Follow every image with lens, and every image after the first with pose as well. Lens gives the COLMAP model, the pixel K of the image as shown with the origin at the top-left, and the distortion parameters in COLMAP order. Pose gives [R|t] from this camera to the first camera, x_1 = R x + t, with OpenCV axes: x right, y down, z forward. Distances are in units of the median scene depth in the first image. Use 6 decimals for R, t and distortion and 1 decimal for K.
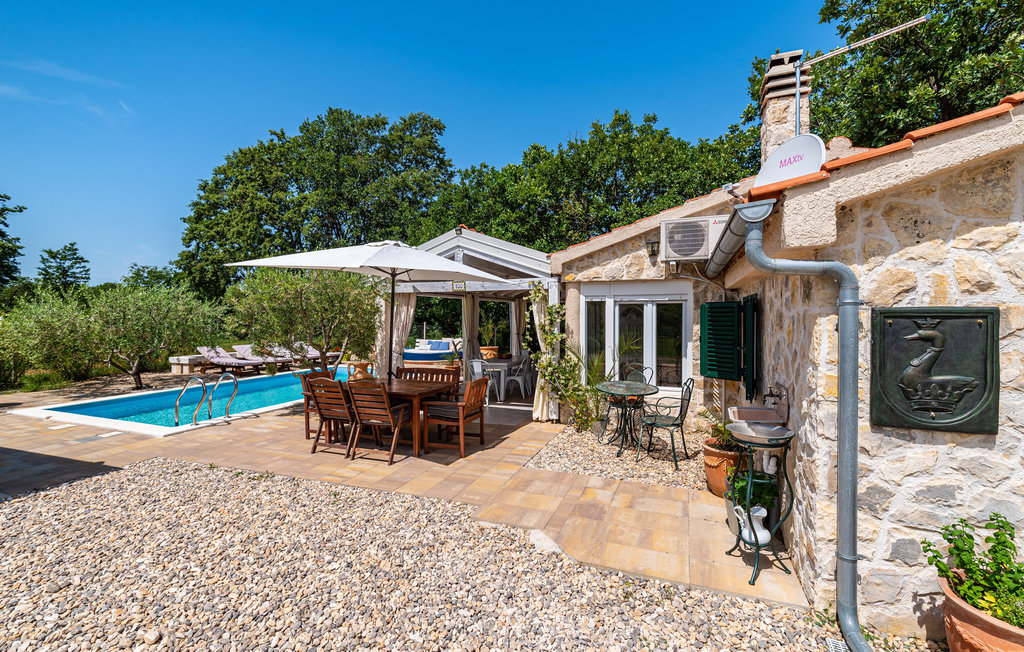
lens RADIAL K [[443.8, 0, 512.0], [0, 443.8, 320.4], [0, 0, 1]] dist [0.000905, 0.000161]
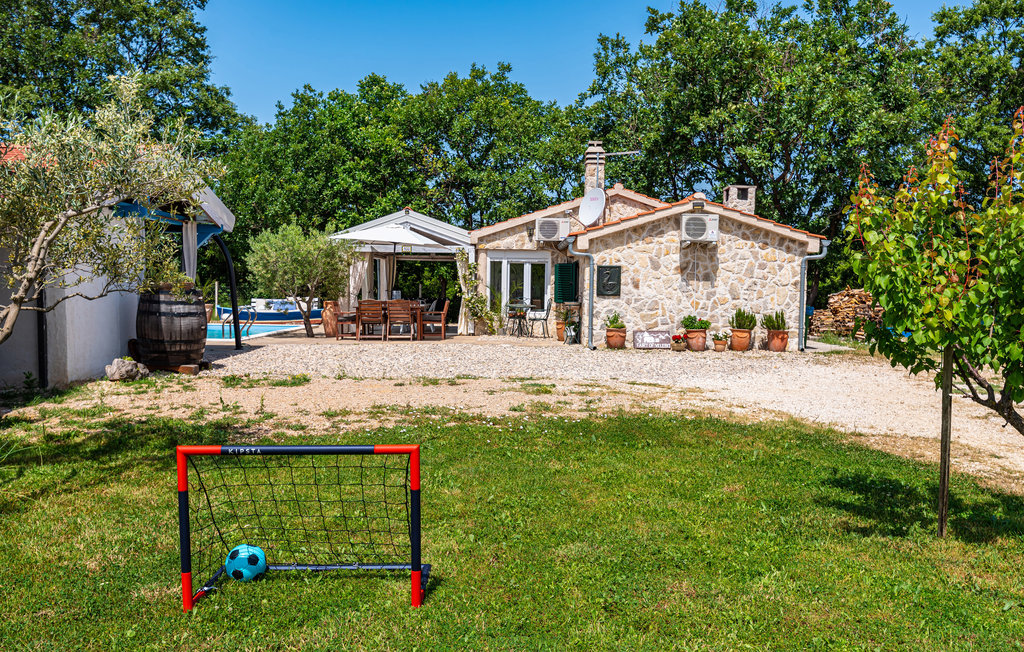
lens RADIAL K [[859.6, 0, 512.0], [0, 859.6, 326.0], [0, 0, 1]] dist [-0.004665, -0.000612]
pose [[0.934020, 0.000230, 0.357221, -0.936857], [-0.012778, 0.999381, 0.032768, 0.096168], [-0.356992, -0.035171, 0.933445, -2.099500]]
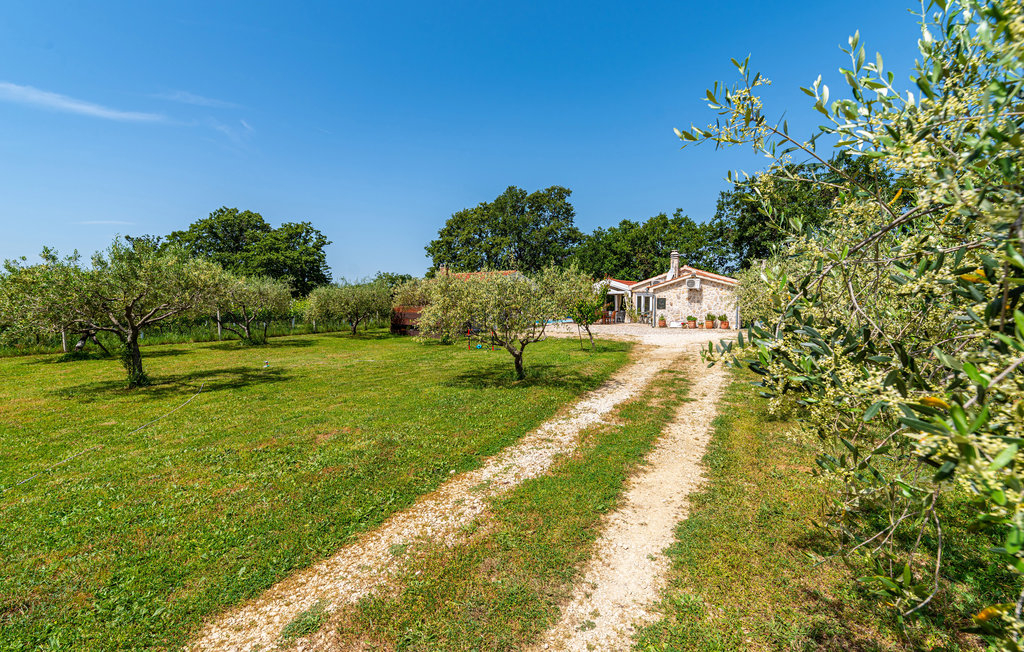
lens RADIAL K [[443.8, 0, 512.0], [0, 443.8, 320.4], [0, 0, 1]] dist [0.000905, 0.000161]
pose [[0.981738, 0.005375, -0.190162, -0.231854], [0.000069, 0.999591, 0.028611, 0.076795], [0.190238, -0.028102, 0.981336, -3.825904]]
